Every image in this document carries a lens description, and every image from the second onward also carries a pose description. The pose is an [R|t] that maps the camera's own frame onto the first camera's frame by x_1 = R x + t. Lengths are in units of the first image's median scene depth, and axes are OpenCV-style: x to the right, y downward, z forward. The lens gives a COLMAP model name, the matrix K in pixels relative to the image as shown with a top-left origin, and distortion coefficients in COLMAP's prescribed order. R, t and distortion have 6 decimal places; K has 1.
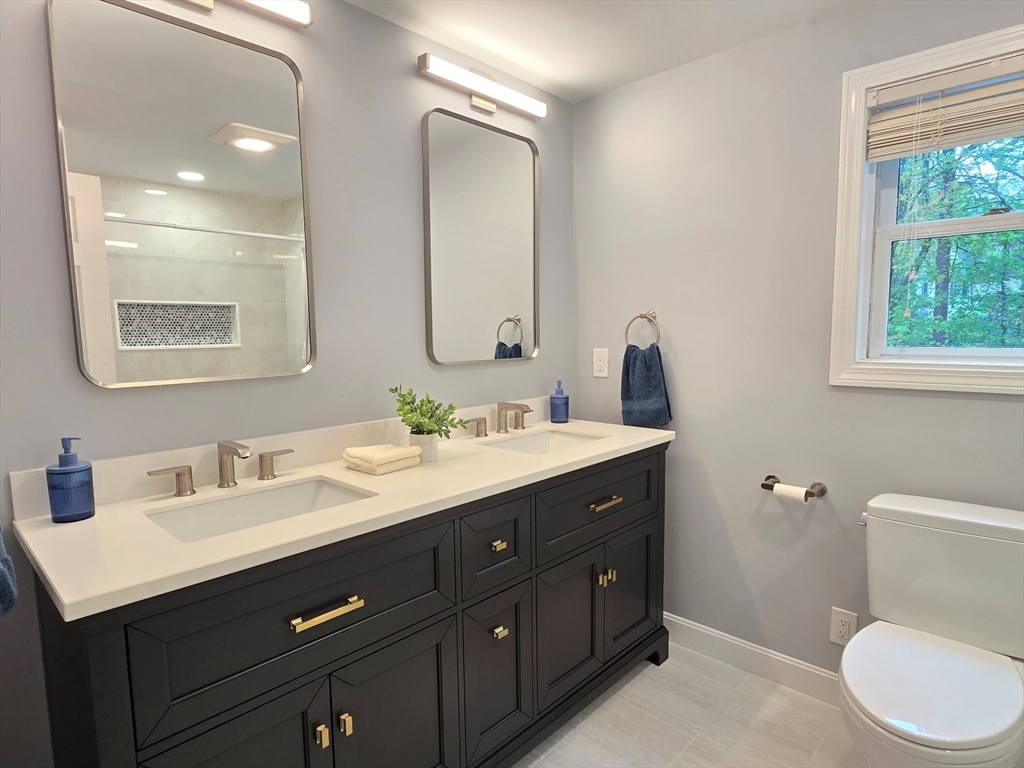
lens RADIAL K [[574.1, 0, 535.2], [0, 574.1, 388.9], [0, 0, 1]] dist [0.004430, 0.000423]
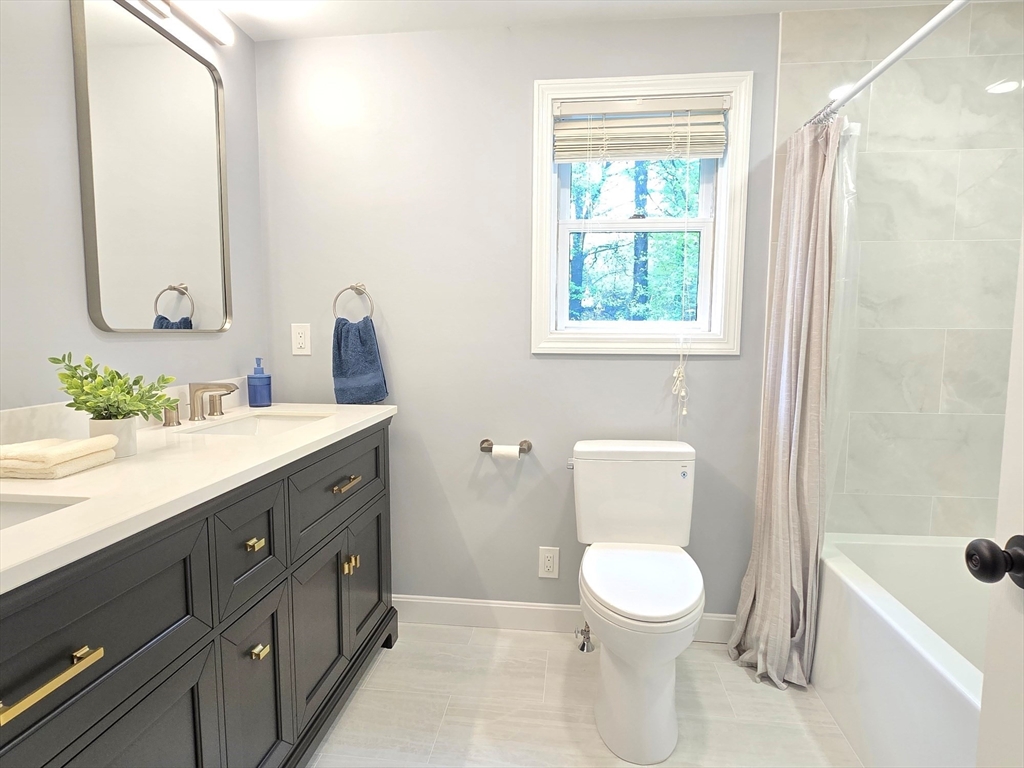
lens RADIAL K [[565.8, 0, 513.3], [0, 565.8, 388.6], [0, 0, 1]] dist [-0.002531, -0.001727]
pose [[0.811458, -0.045464, 0.582639, -0.173158], [0.048072, 0.998783, 0.010986, 0.048928], [-0.582430, 0.019094, 0.812657, 0.108768]]
